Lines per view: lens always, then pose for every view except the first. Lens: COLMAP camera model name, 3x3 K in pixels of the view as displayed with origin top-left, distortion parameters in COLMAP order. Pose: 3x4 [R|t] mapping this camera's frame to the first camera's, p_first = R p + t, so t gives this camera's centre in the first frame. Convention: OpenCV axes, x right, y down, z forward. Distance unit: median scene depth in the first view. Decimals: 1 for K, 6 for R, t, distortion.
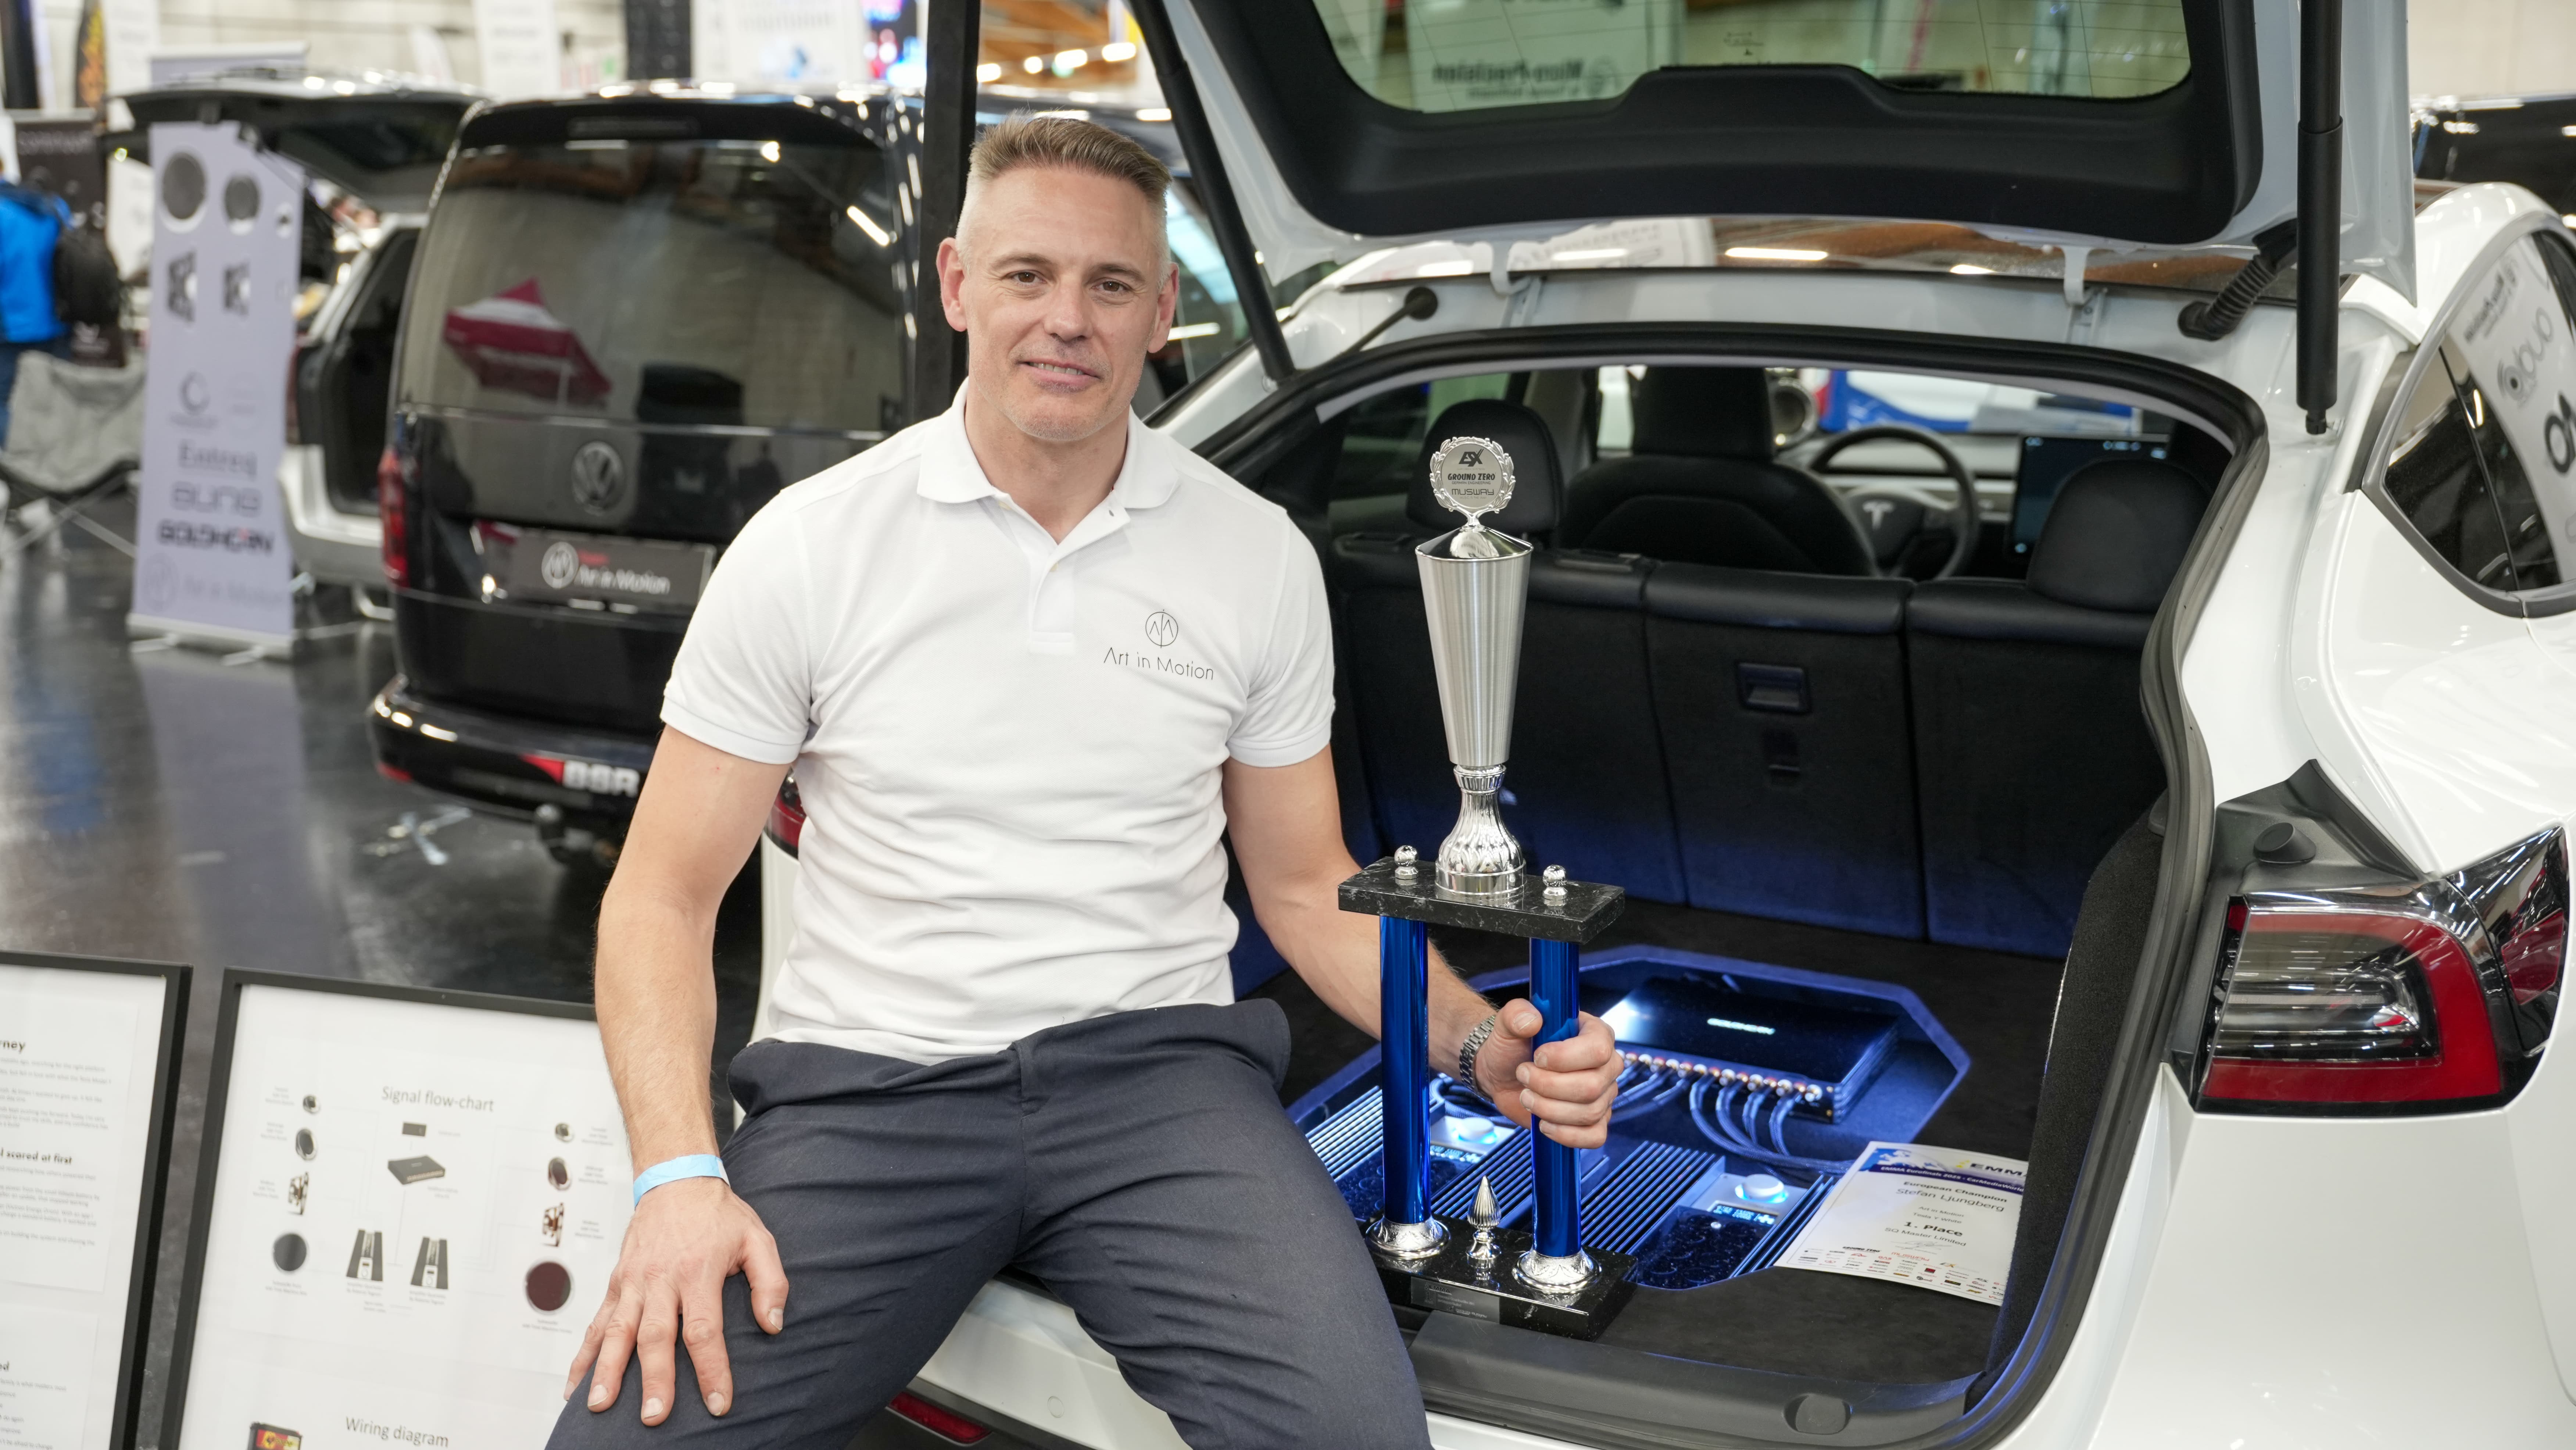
lens RADIAL K [[2511.9, 0, 1236.1], [0, 2511.9, 724.1], [0, 0, 1]] dist [0.091013, 0.017814]
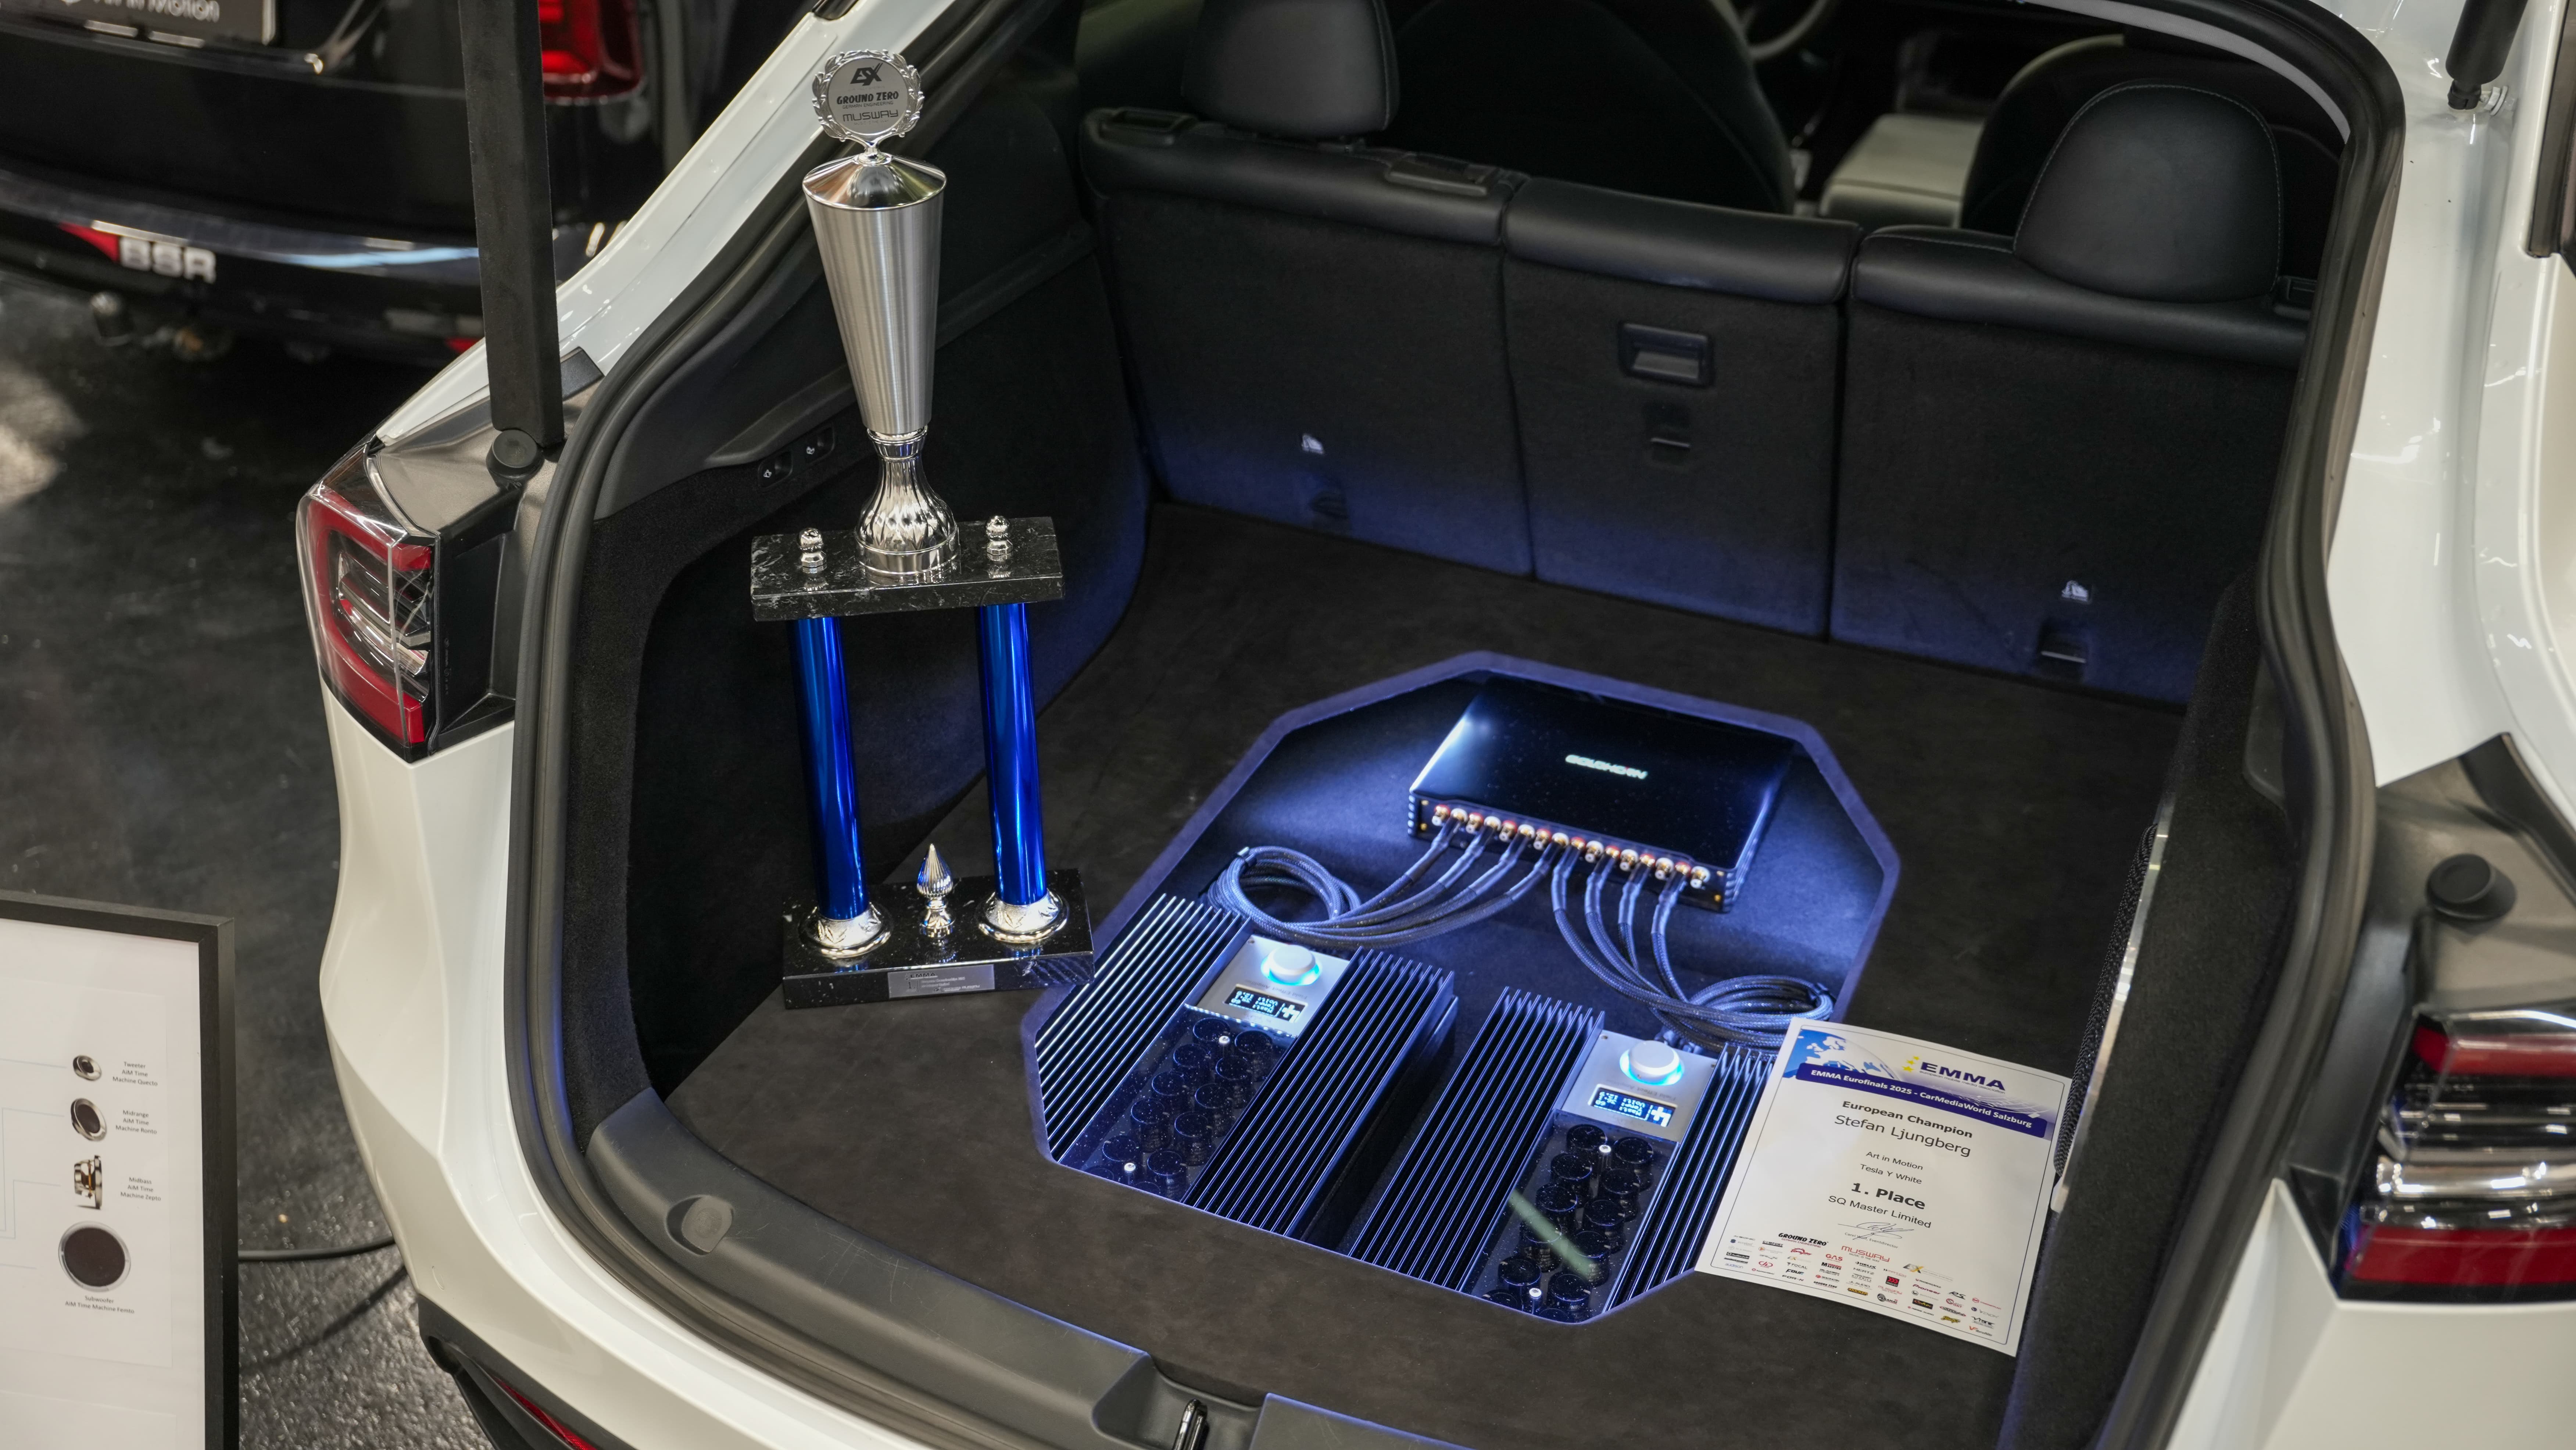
lens RADIAL K [[2511.9, 0, 1236.1], [0, 2511.9, 724.1], [0, 0, 1]] dist [0.091013, 0.017814]
pose [[0.993699, -0.043466, 0.103308, -0.002473], [0.009217, 0.950308, 0.311175, -0.154702], [-0.111700, -0.308262, 0.944721, 0.261347]]
